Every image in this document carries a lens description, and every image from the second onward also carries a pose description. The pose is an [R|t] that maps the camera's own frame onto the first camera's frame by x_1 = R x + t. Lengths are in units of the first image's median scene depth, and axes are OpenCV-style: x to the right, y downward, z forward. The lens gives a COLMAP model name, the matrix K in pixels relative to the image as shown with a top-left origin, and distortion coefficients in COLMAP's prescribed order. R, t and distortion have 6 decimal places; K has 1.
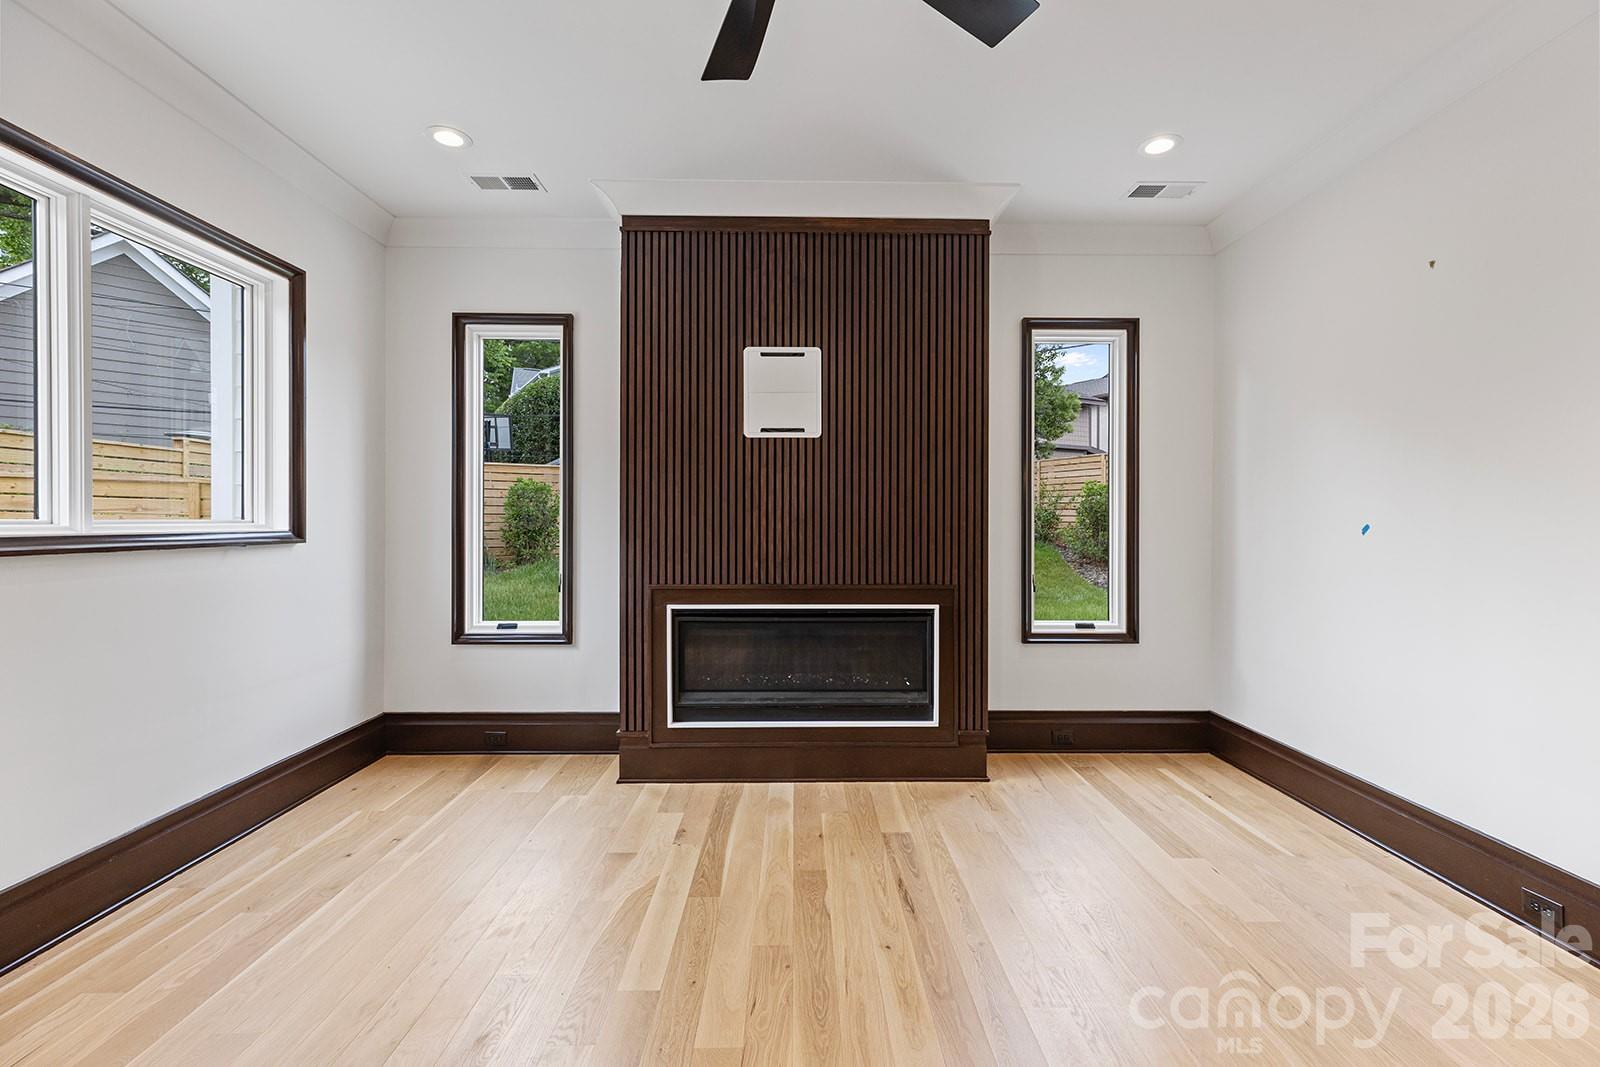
lens RADIAL K [[721.5, 0, 802.9], [0, 721.5, 517.8], [0, 0, 1]] dist [0.003381, 0.000621]
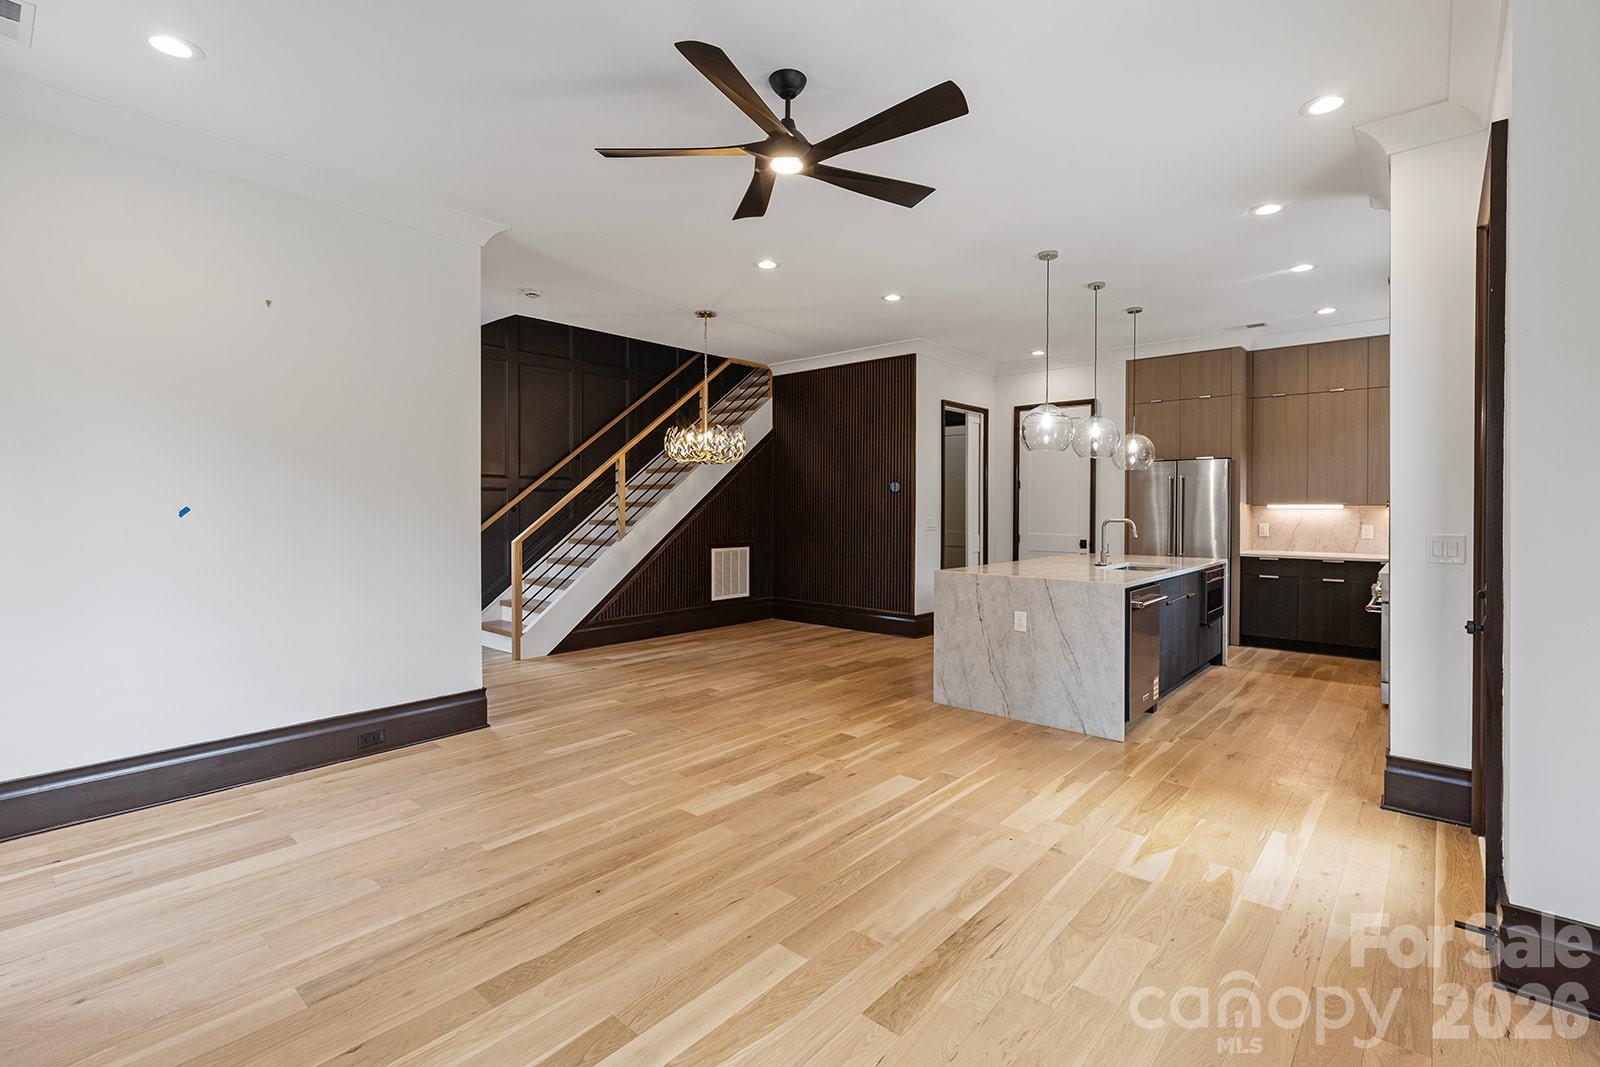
lens RADIAL K [[721.5, 0, 802.9], [0, 721.5, 517.8], [0, 0, 1]] dist [0.003381, 0.000621]
pose [[-0.747936, -0.010710, 0.663684, -0.512366], [-0.009912, 0.999939, 0.004966, 0.005081], [-0.663696, -0.002865, -0.747997, 0.977532]]
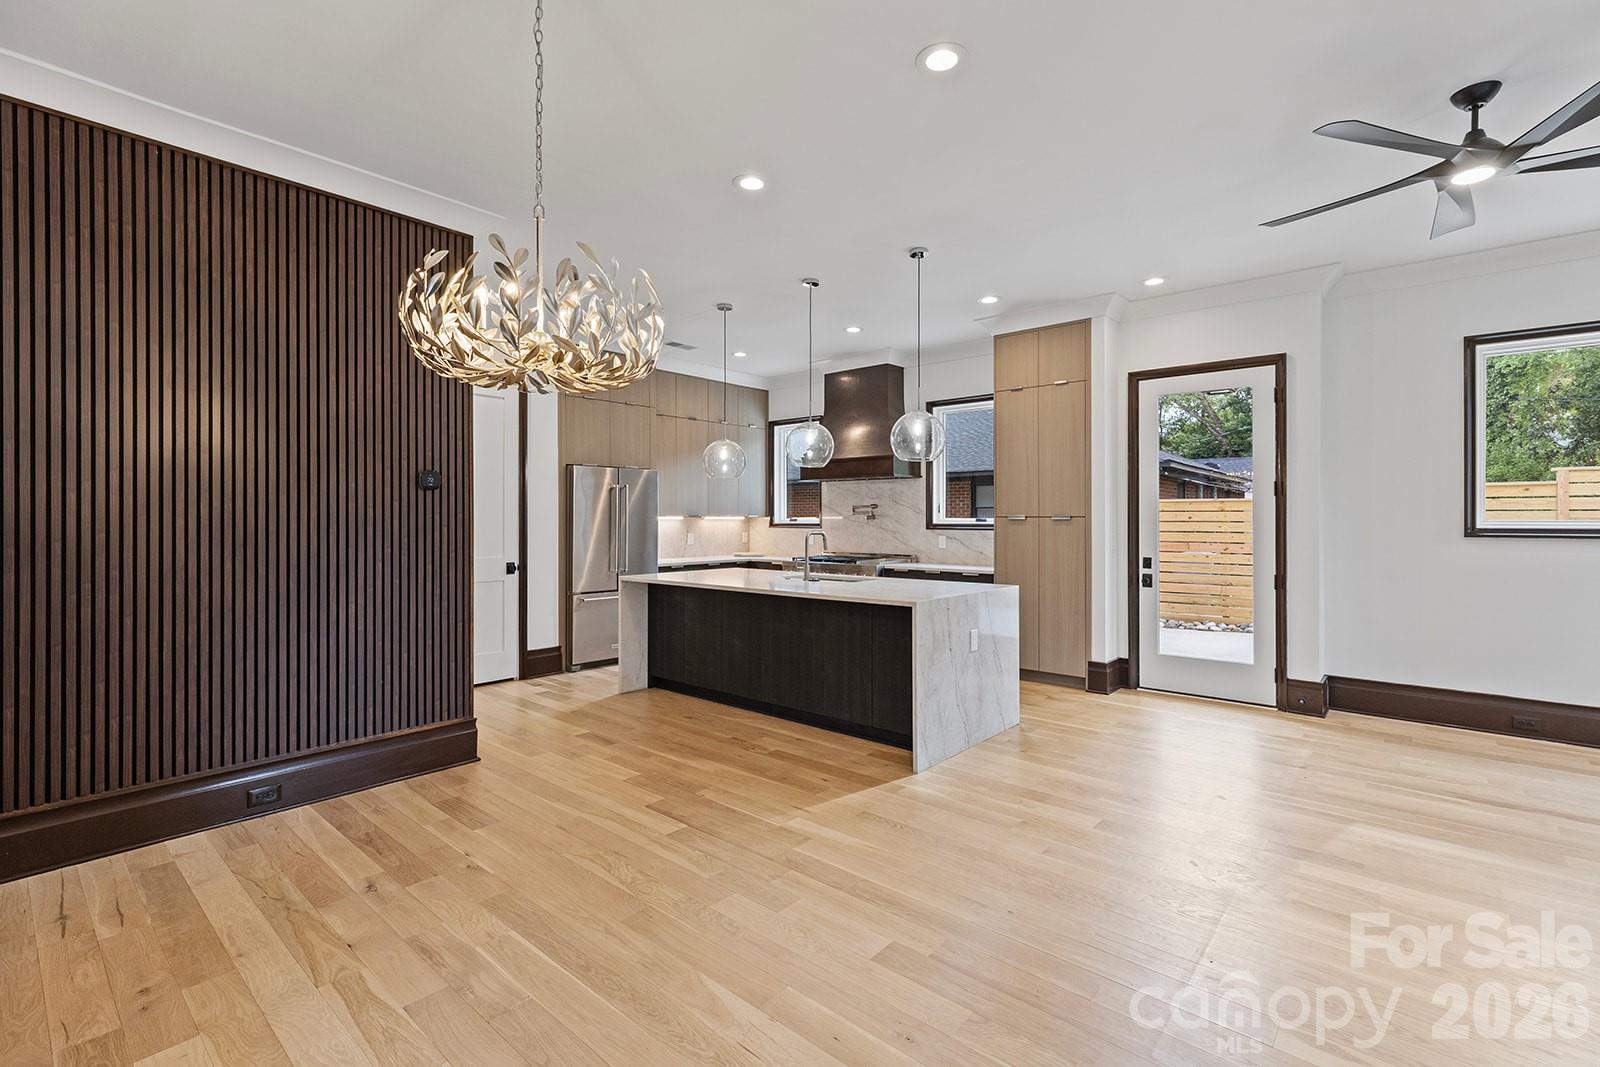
lens RADIAL K [[719.1, 0, 820.8], [0, 719.1, 518.5], [0, 0, 1]] dist [0.004176, 0.001041]
pose [[-0.650610, -0.000592, -0.759412, 1.026573], [0.009896, 0.999908, -0.009258, -0.003178], [0.759347, -0.013538, -0.650545, 0.392599]]
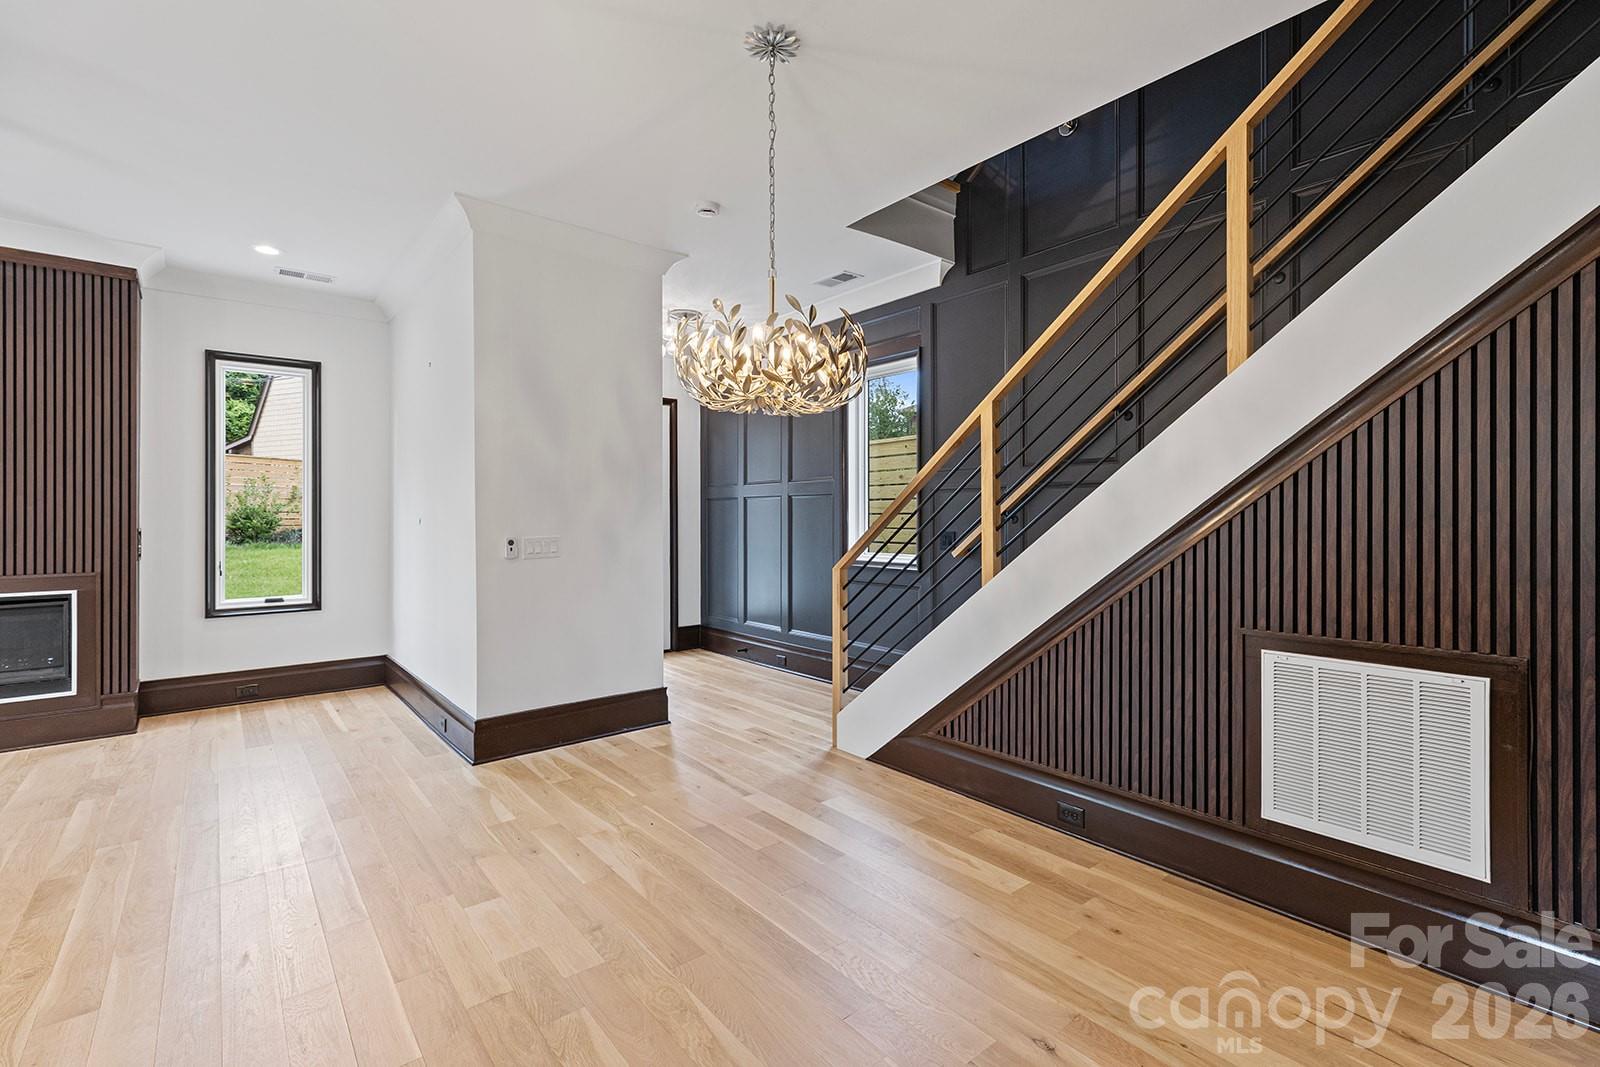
lens RADIAL K [[719.1, 0, 820.8], [0, 719.1, 518.5], [0, 0, 1]] dist [0.004176, 0.001041]
pose [[0.767191, -0.003502, 0.641409, 0.359713], [-0.005041, 0.999921, 0.011489, -0.014288], [-0.641399, -0.012048, 0.767113, -0.659646]]
